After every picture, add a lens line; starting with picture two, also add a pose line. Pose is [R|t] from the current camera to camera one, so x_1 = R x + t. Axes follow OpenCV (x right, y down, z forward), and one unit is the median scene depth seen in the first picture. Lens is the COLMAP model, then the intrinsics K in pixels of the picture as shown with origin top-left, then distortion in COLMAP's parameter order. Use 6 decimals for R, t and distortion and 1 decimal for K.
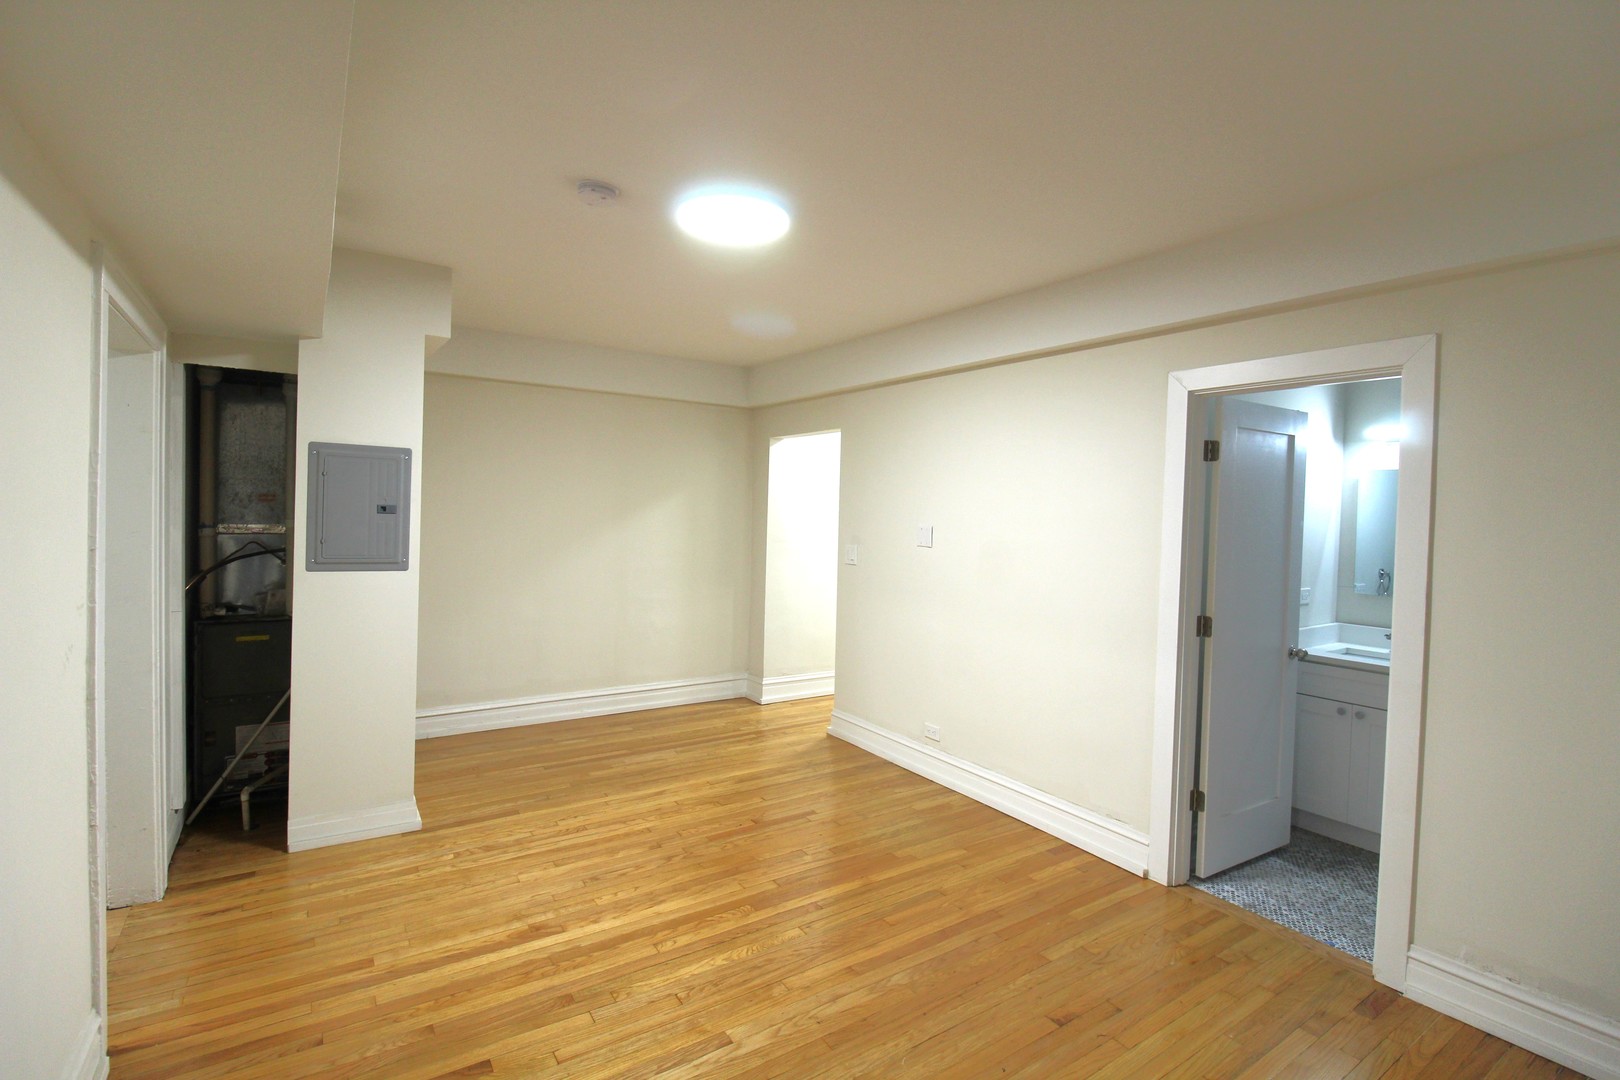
lens RADIAL K [[750.9, 0, 811.5], [0, 750.9, 528.4], [0, 0, 1]] dist [-0.001735, -0.000421]
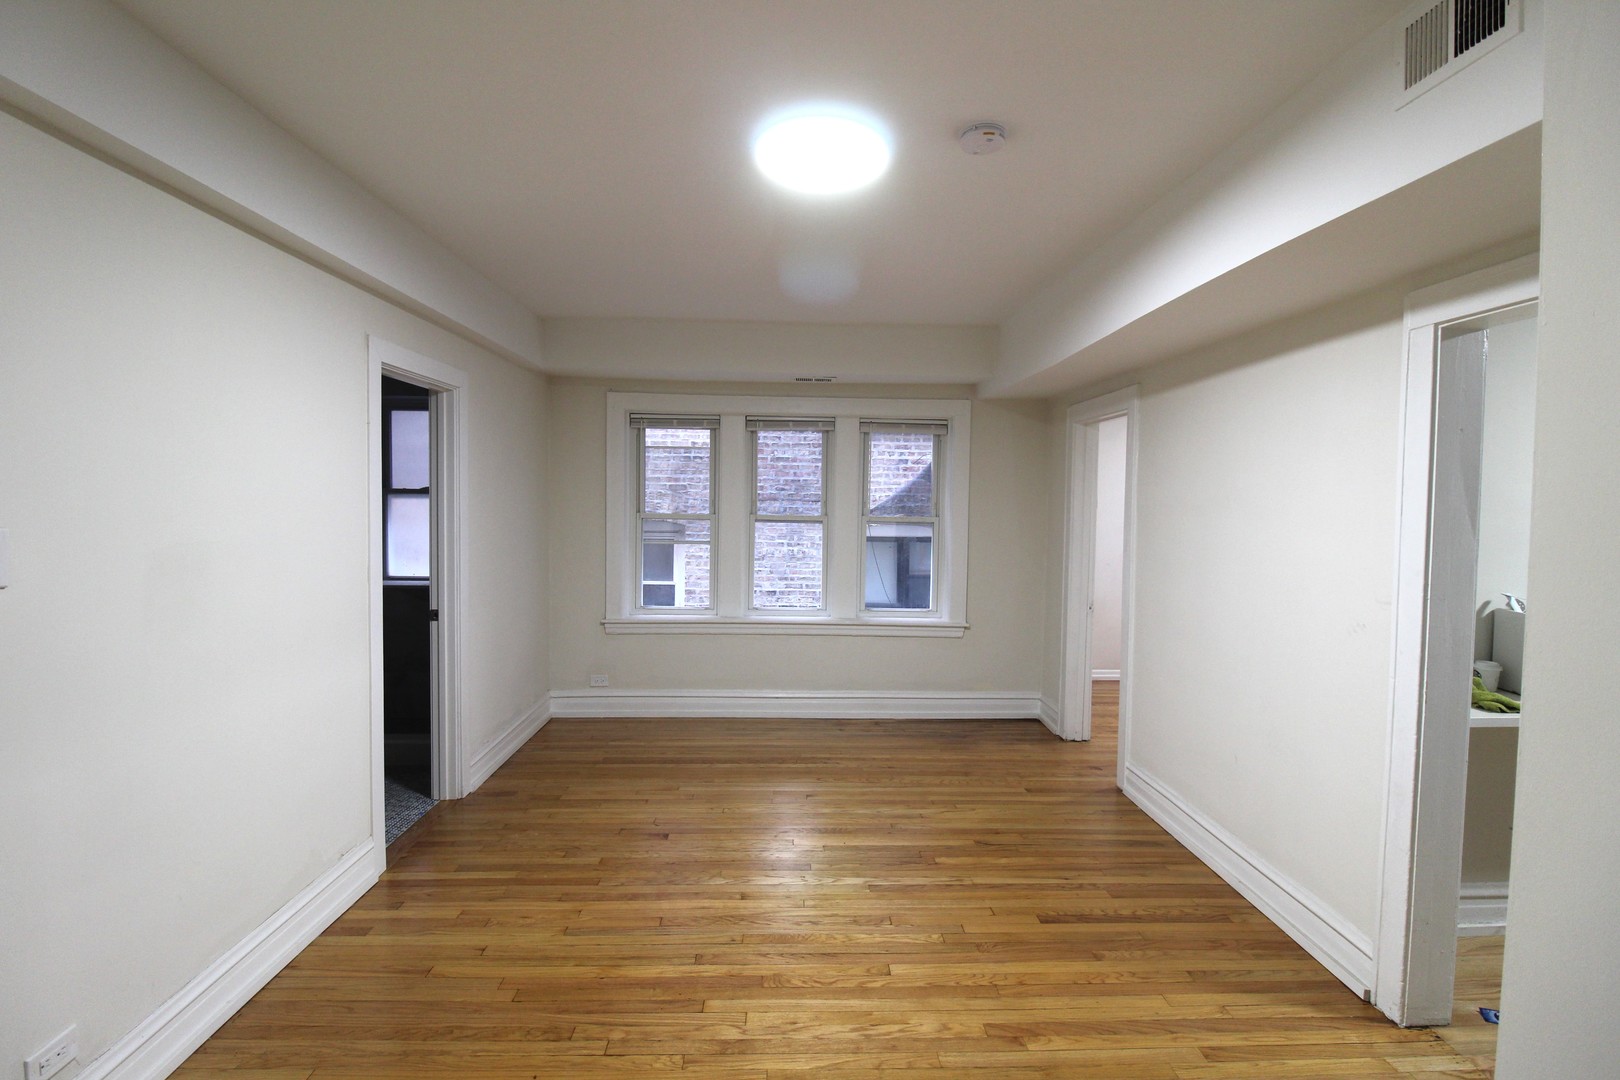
lens RADIAL K [[752.3, 0, 817.6], [0, 752.3, 531.2], [0, 0, 1]] dist [-0.000864, -0.000199]
pose [[-0.850462, -0.057365, 0.522900, -0.577651], [-0.021807, 0.997026, 0.073911, -0.055761], [-0.525585, 0.051456, -0.849184, 1.774661]]
